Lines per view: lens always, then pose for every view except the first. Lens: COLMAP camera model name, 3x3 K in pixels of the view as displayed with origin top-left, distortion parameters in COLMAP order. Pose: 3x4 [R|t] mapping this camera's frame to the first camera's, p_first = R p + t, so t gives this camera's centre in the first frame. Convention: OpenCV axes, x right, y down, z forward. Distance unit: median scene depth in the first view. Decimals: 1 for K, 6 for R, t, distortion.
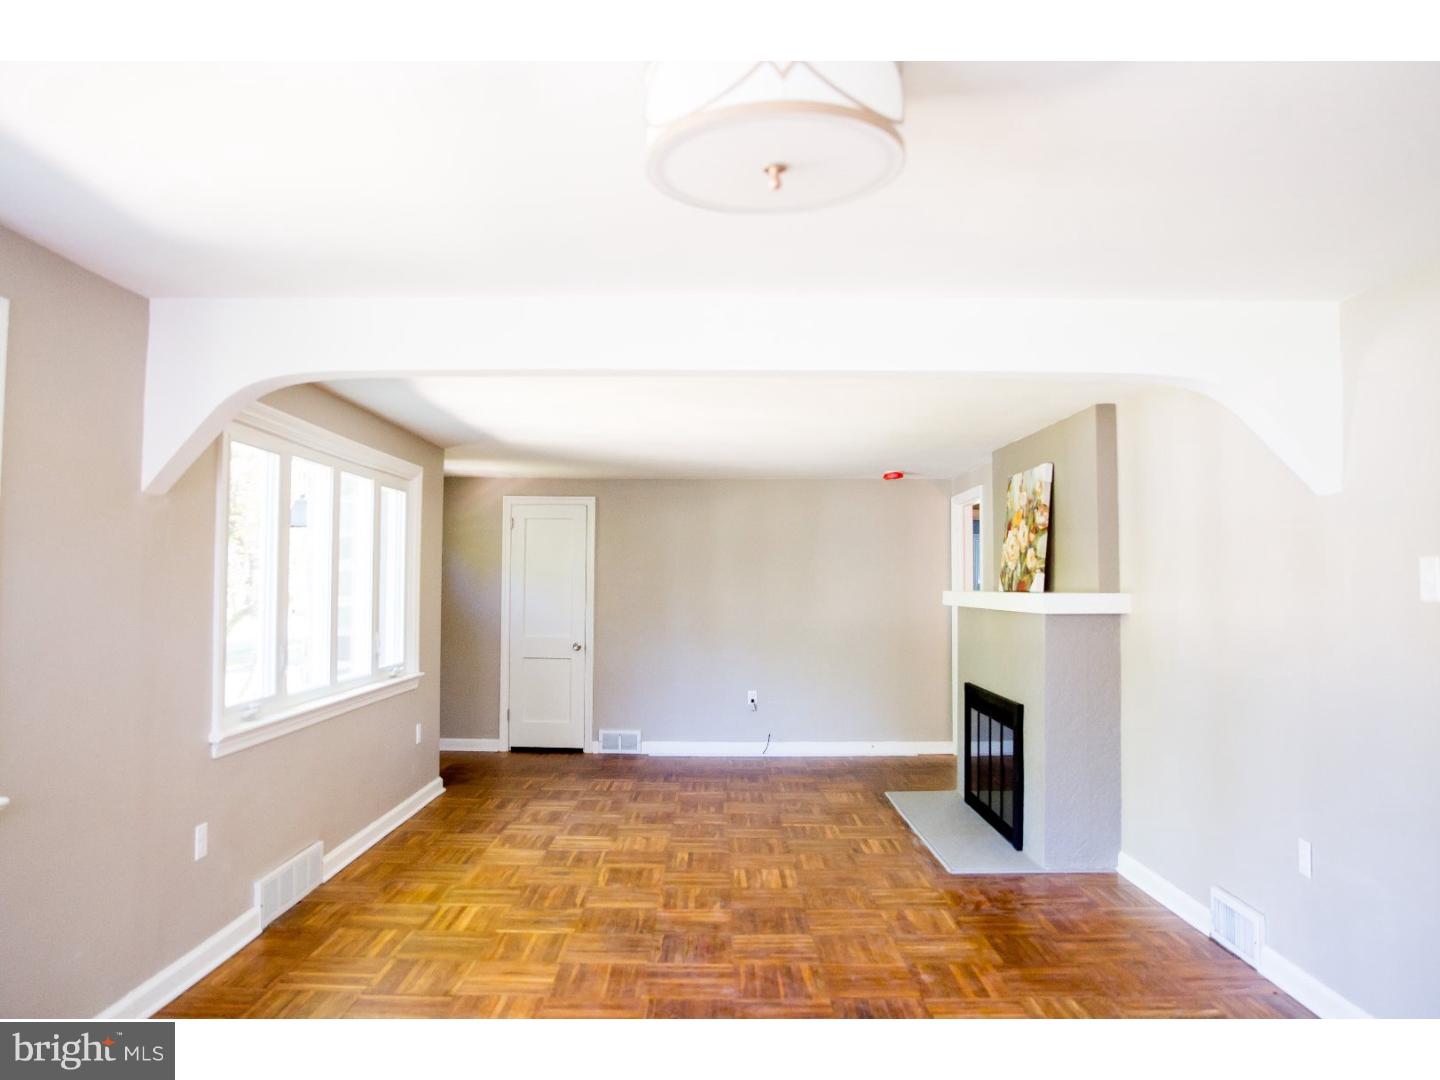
lens RADIAL K [[1008.8, 0, 712.7], [0, 1008.8, 540.1], [0, 0, 1]] dist [-0.096131, 0.030510]
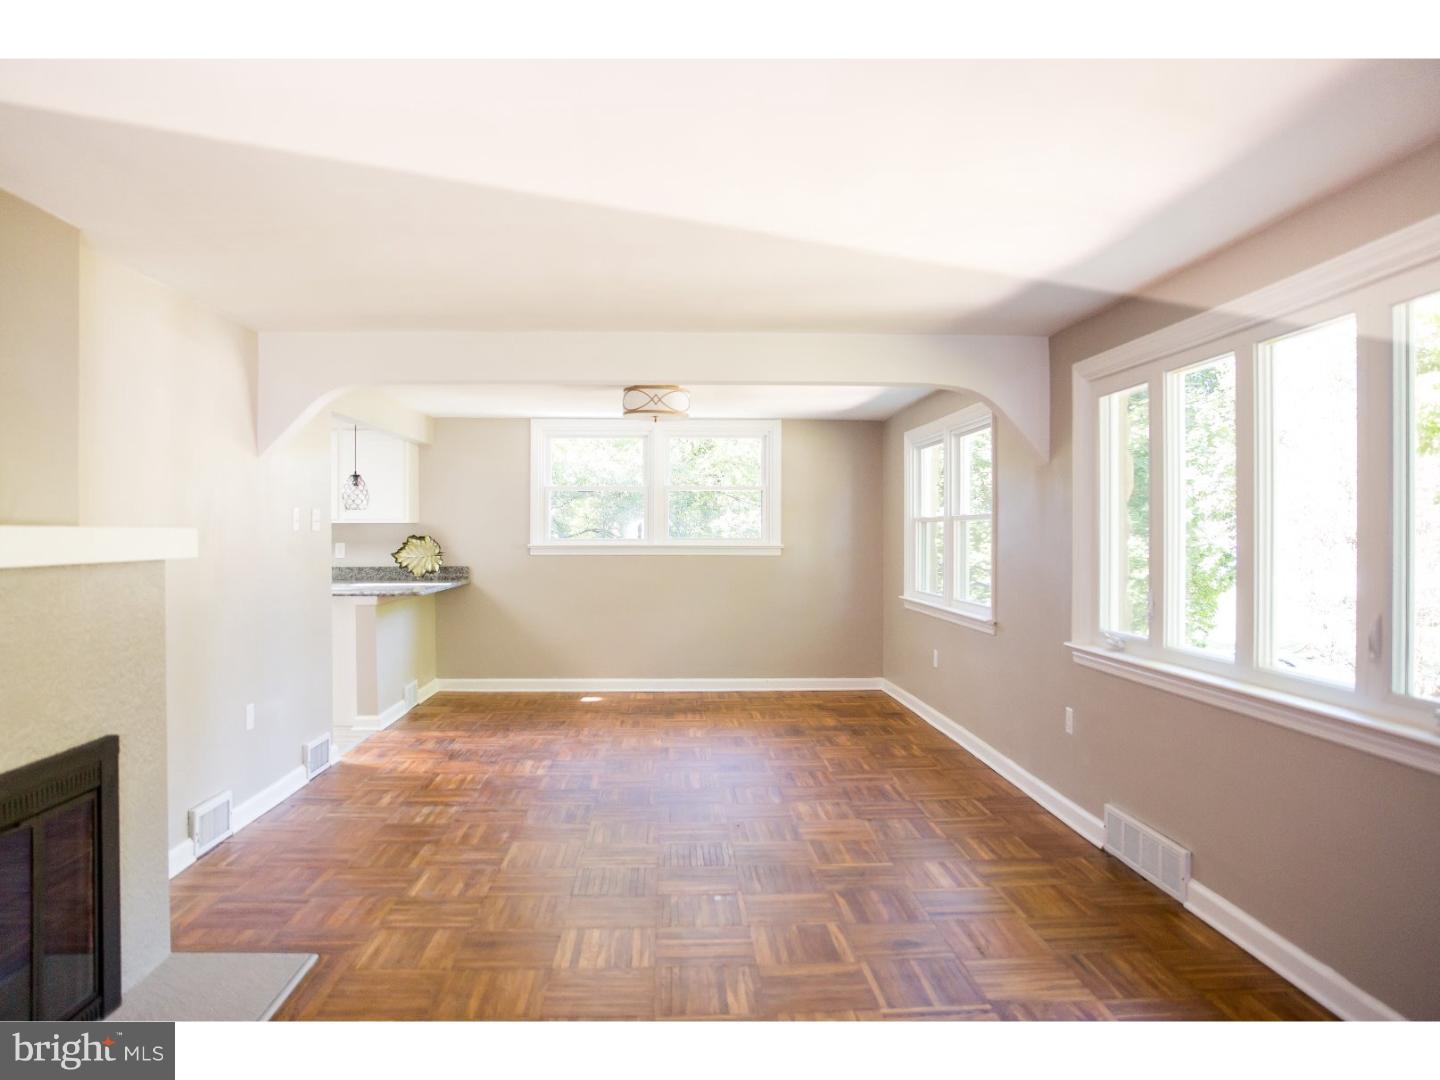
lens RADIAL K [[1008.8, 0, 728.9], [0, 1008.8, 529.8], [0, 0, 1]] dist [-0.096131, 0.030510]
pose [[-0.997844, -0.005863, -0.065374, 0.015614], [-0.003031, 0.999056, -0.043338, 0.096115], [0.065567, -0.043047, -0.996919, 1.977467]]
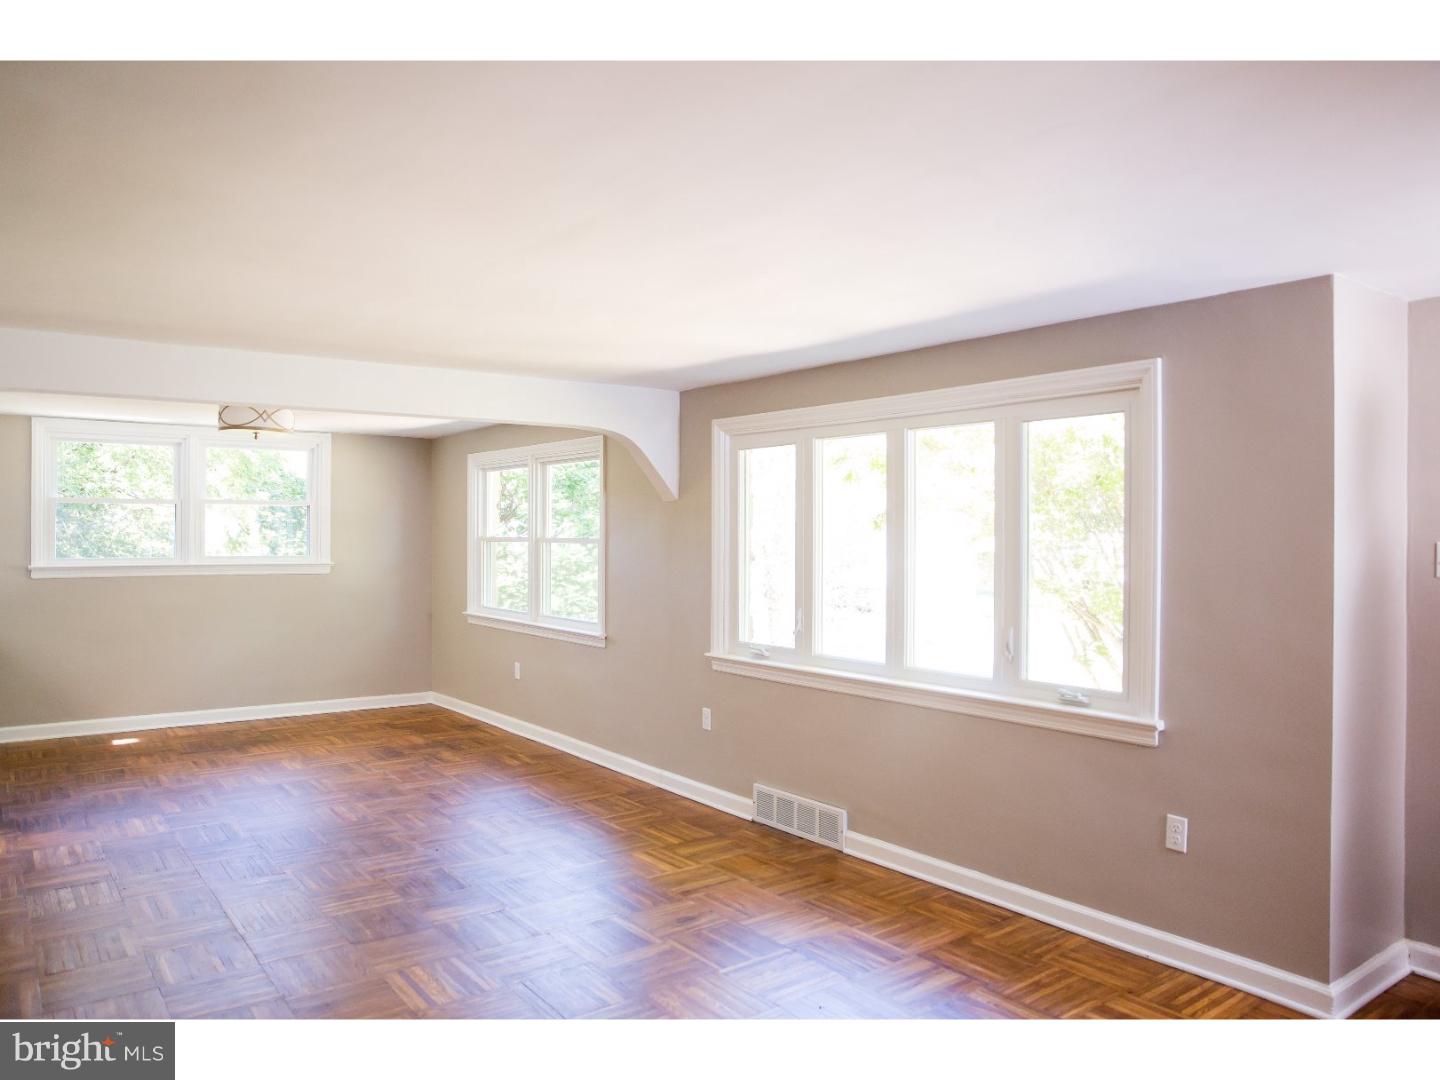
lens RADIAL K [[1008.8, 0, 728.3], [0, 1008.8, 533.9], [0, 0, 1]] dist [-0.096131, 0.030510]
pose [[-0.785074, -0.007514, -0.619356, 0.379419], [0.016670, 0.999308, -0.033253, 0.058347], [0.619177, -0.036431, -0.784406, 1.962136]]
